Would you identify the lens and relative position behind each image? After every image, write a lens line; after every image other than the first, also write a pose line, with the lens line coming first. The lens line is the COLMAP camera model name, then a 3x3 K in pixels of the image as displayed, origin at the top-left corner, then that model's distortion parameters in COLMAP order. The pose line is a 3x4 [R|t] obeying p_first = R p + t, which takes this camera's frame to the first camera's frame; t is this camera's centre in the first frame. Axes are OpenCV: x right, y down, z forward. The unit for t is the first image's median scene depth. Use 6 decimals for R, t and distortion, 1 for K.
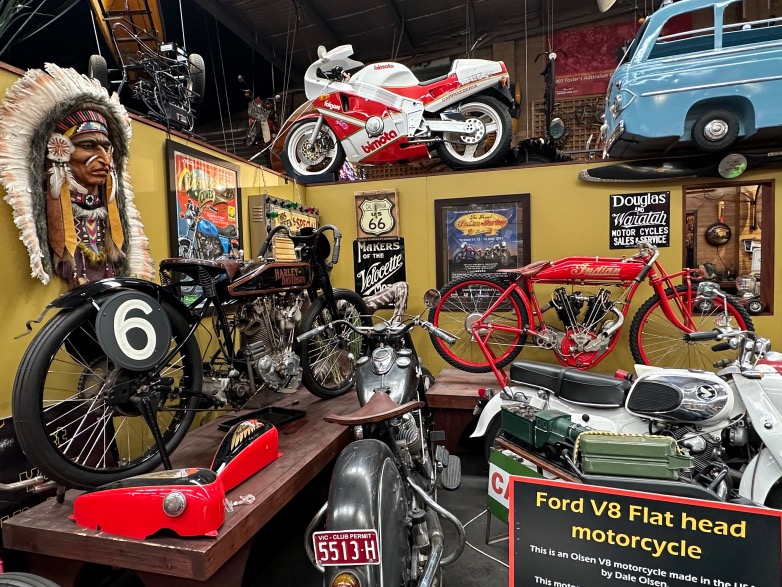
lens RADIAL K [[481.4, 0, 391.3], [0, 481.4, 299.0], [0, 0, 1]] dist [-0.008442, -0.002573]
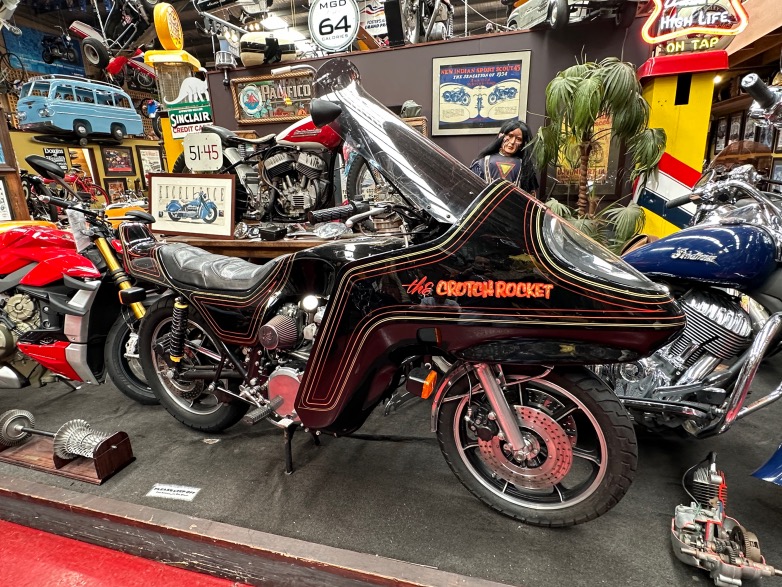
lens RADIAL K [[451.1, 0, 389.6], [0, 451.1, 297.3], [0, 0, 1]] dist [-0.005143, -0.000603]
pose [[0.011771, -0.242005, 0.970204, -1.692048], [0.100797, 0.965616, 0.239637, 0.130247], [-0.994837, 0.094973, 0.035760, -0.676416]]
